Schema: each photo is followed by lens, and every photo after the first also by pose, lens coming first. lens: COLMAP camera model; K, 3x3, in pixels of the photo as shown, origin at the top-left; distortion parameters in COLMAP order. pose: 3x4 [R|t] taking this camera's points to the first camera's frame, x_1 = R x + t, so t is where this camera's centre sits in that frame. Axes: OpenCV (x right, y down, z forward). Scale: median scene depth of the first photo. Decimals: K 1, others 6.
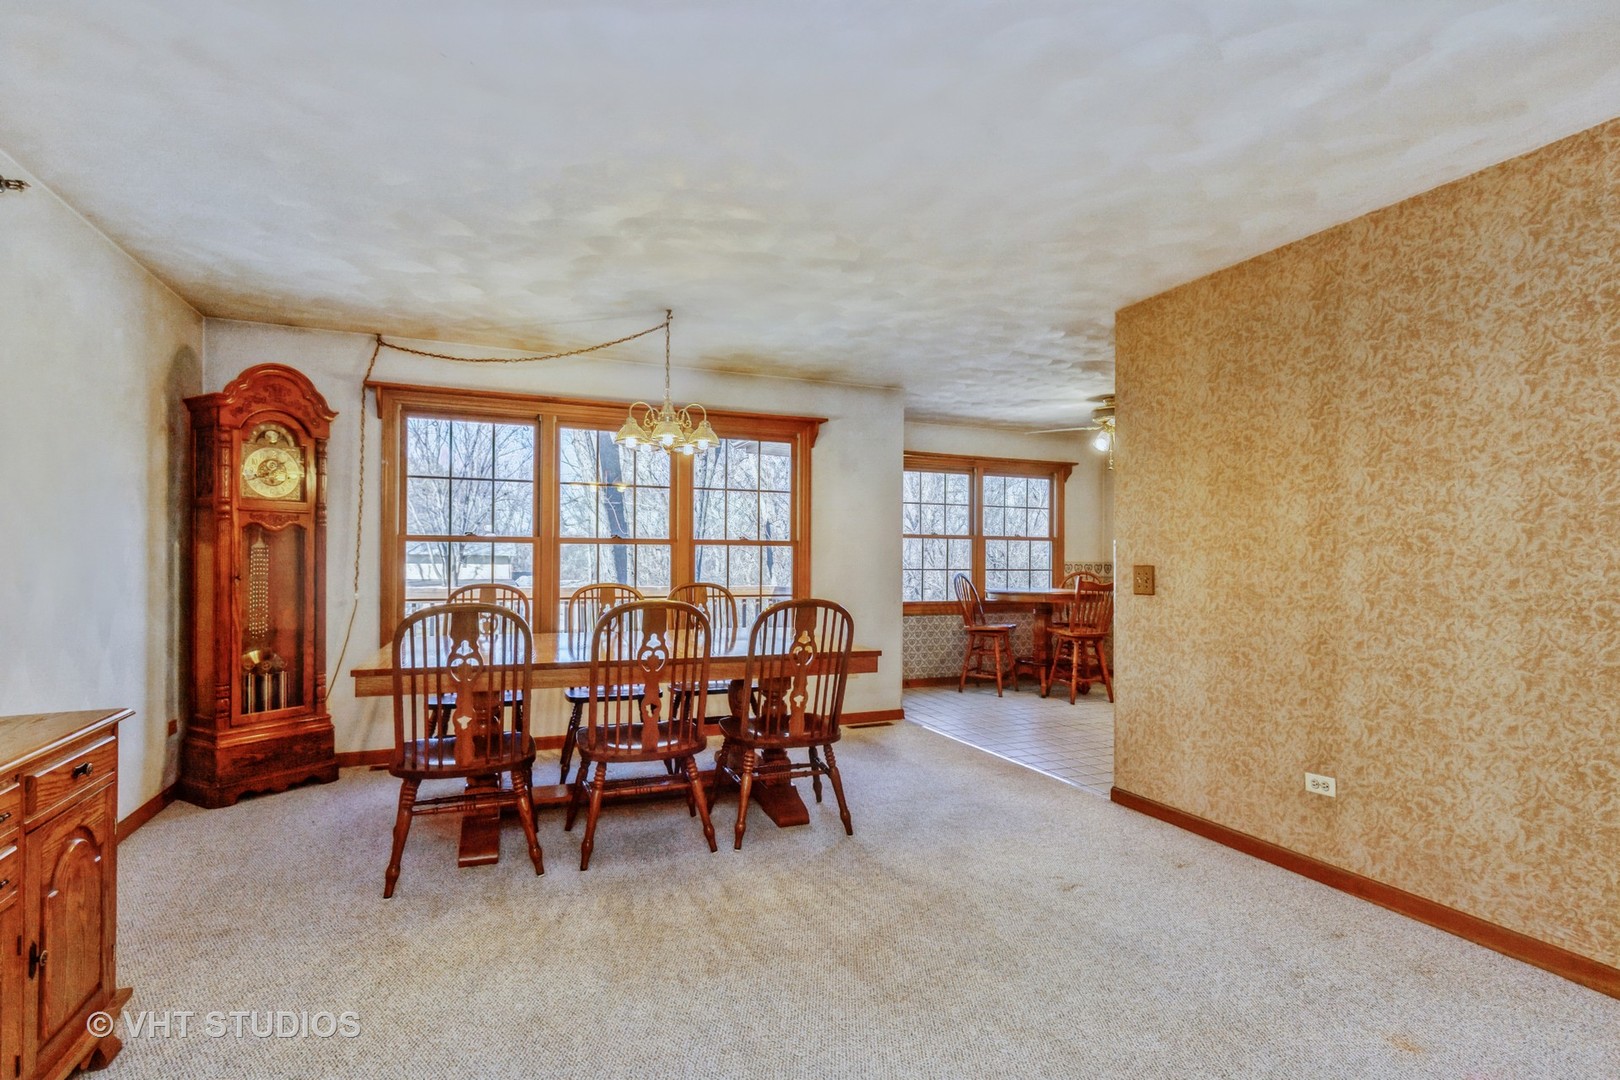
lens RADIAL K [[782.7, 0, 824.3], [0, 782.7, 554.0], [0, 0, 1]] dist [0.001163, -0.000919]
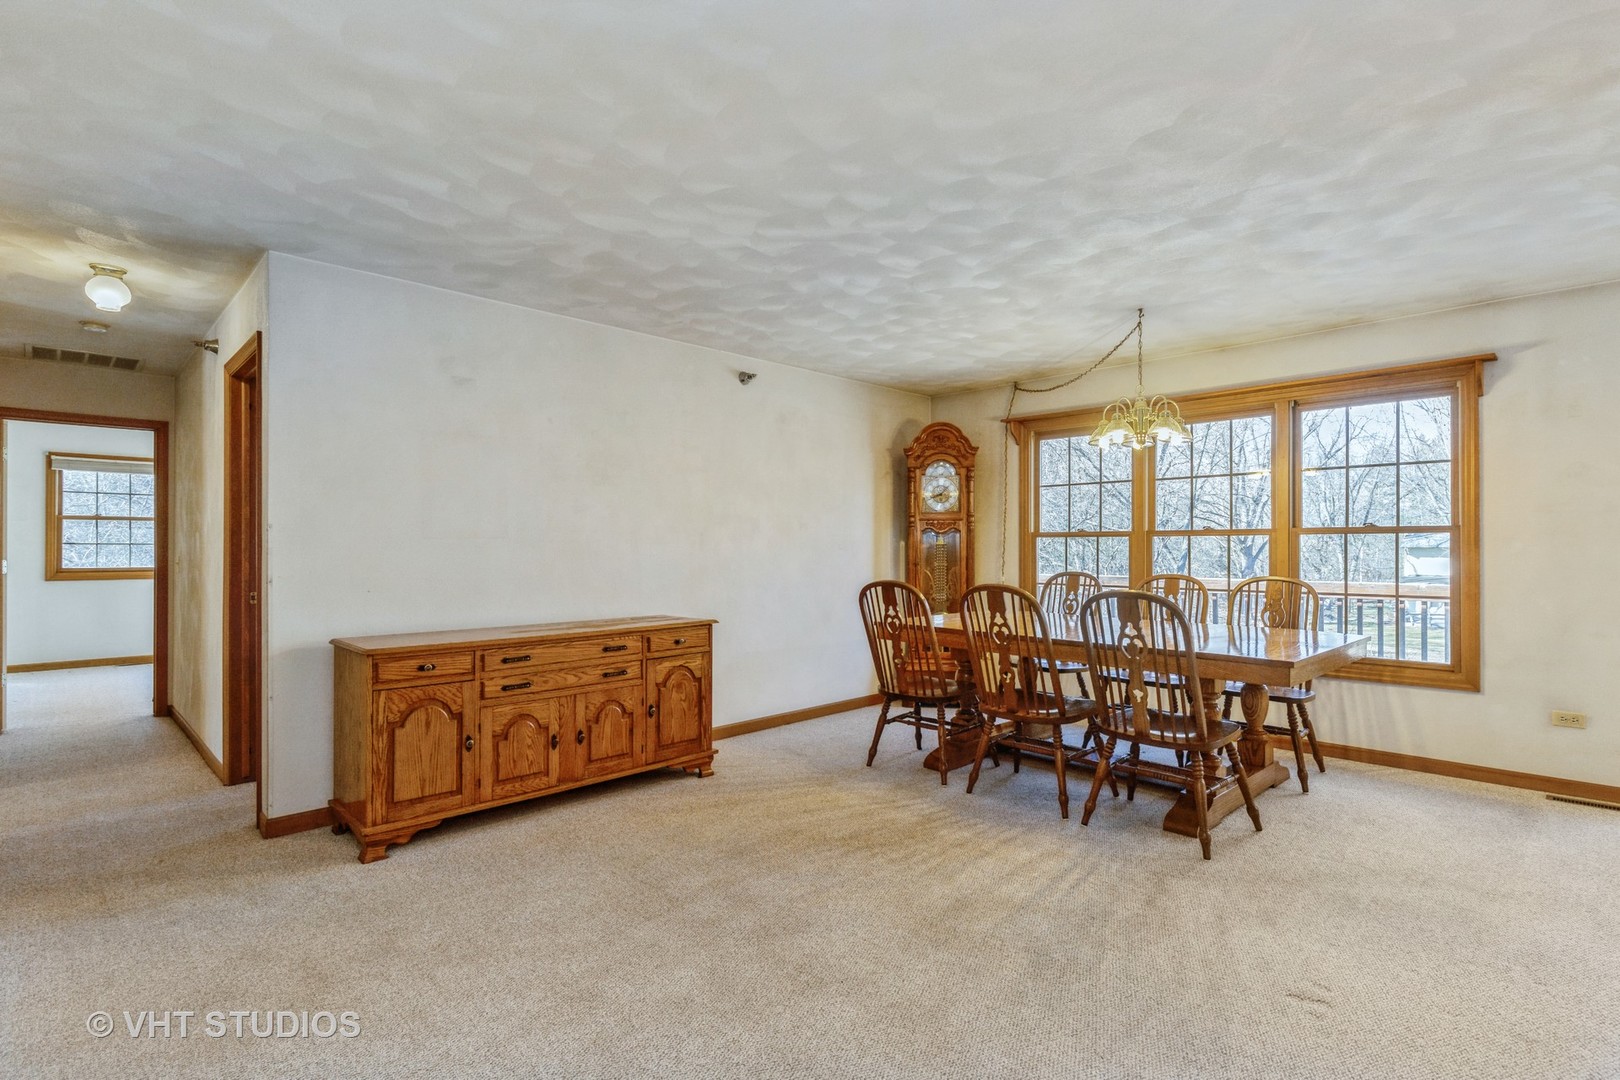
lens RADIAL K [[782.7, 0, 823.2], [0, 782.7, 541.8], [0, 0, 1]] dist [0.001163, -0.000919]
pose [[0.375490, -0.015206, -0.926702, 0.511761], [0.007714, 0.999882, -0.013281, 0.004838], [0.926794, -0.002161, 0.375563, 0.192159]]
